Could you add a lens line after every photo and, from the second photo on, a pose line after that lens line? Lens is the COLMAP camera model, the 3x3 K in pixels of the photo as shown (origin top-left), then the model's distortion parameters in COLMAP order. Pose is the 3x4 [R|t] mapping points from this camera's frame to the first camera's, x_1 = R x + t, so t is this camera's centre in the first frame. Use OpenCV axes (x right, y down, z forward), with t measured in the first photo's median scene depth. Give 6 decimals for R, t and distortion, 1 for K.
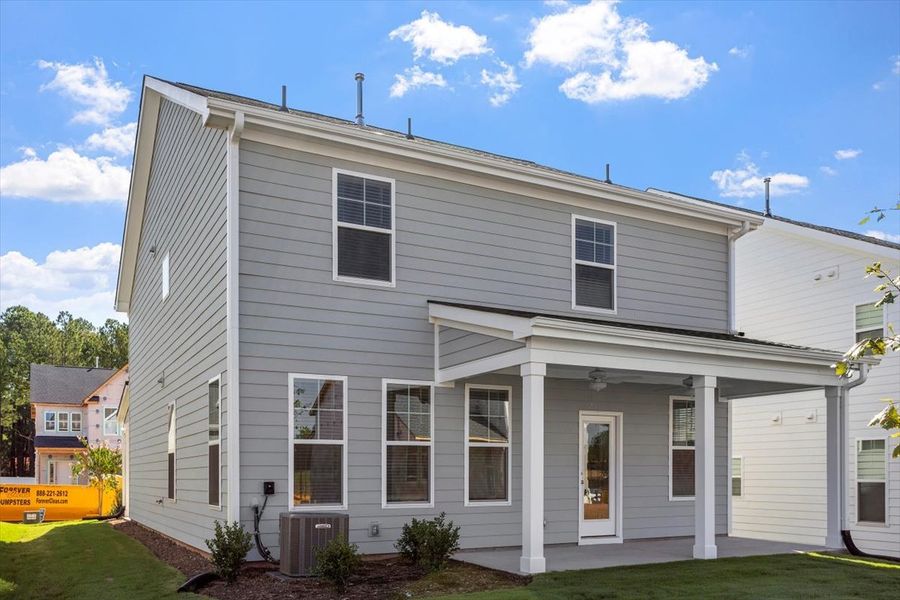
lens RADIAL K [[649.7, 0, 452.0], [0, 649.7, 293.3], [0, 0, 1]] dist [-0.018111, 0.037189]
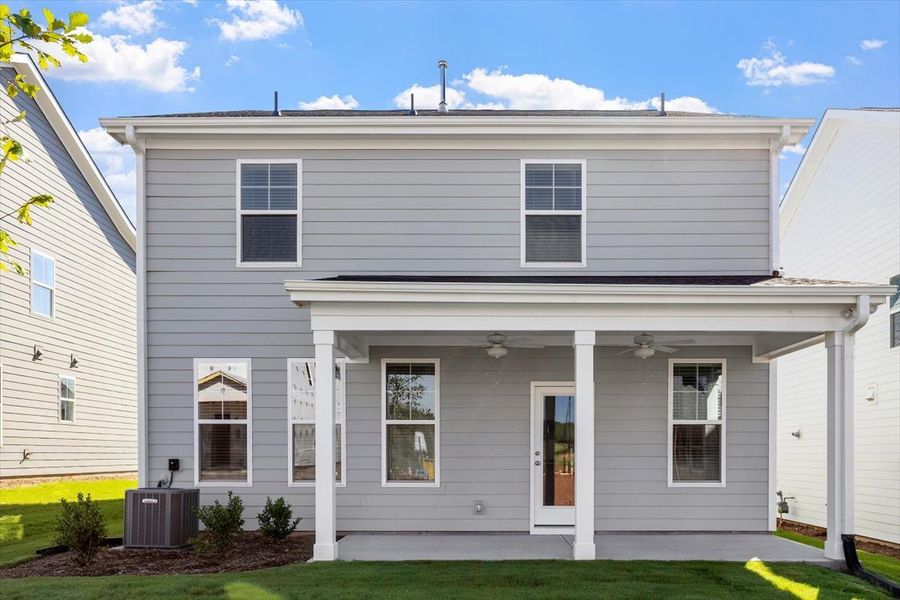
lens RADIAL K [[617.6, 0, 450.0], [0, 617.6, 303.6], [0, 0, 1]] dist [-0.005793, 0.000745]
pose [[0.904930, -0.095634, -0.414675, 0.474325], [0.109811, 0.993898, 0.010421, 0.058182], [0.411148, -0.054966, 0.909910, 0.213901]]
